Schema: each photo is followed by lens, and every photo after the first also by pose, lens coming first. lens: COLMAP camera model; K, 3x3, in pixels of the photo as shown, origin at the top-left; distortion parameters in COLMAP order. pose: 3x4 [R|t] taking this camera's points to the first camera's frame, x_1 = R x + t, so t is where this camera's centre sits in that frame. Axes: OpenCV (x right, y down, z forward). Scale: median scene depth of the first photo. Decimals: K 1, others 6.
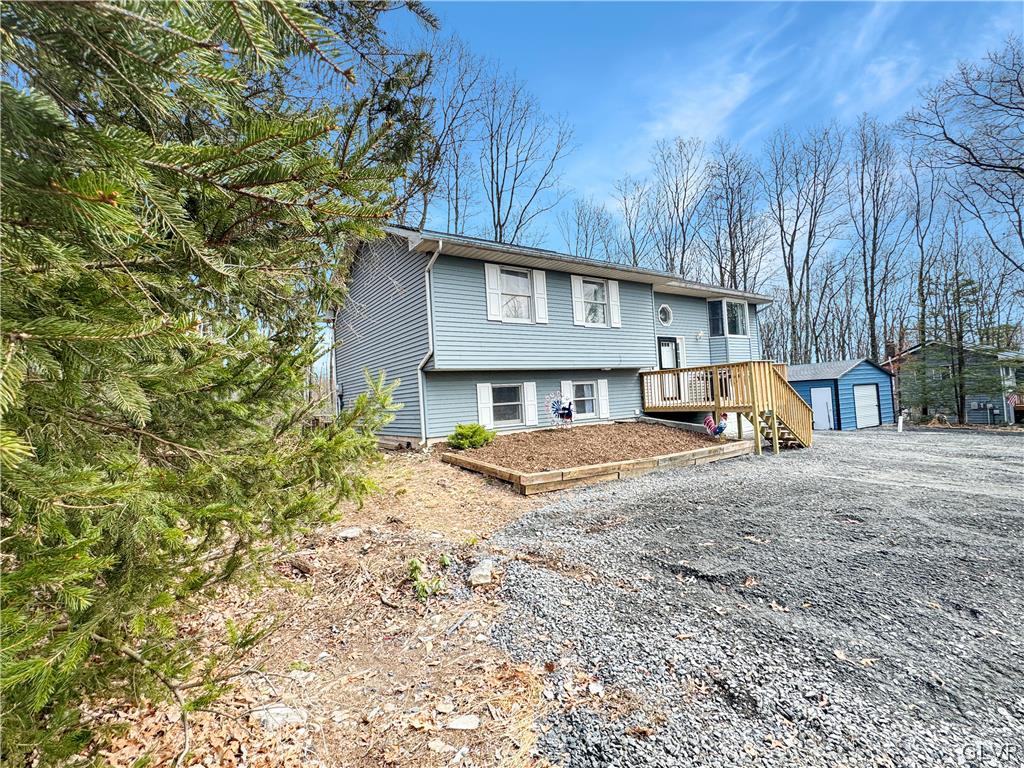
lens RADIAL K [[484.6, 0, 509.0], [0, 484.6, 372.9], [0, 0, 1]] dist [0.032693, -0.020547]
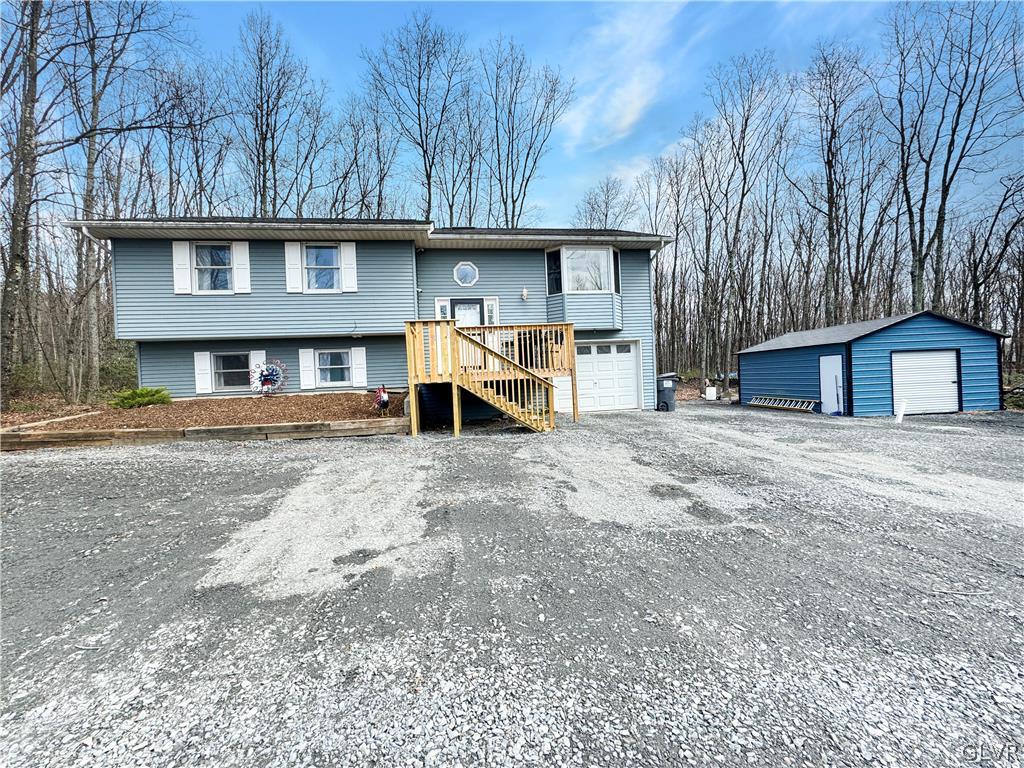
lens RADIAL K [[434.1, 0, 512.0], [0, 434.1, 384.0], [0, 0, 1]] dist [-0.002321, 0.000108]
pose [[0.894066, 0.021114, -0.447437, 0.859319], [0.016193, 0.996712, 0.079392, 0.022810], [0.447642, -0.078227, 0.890784, 0.356971]]
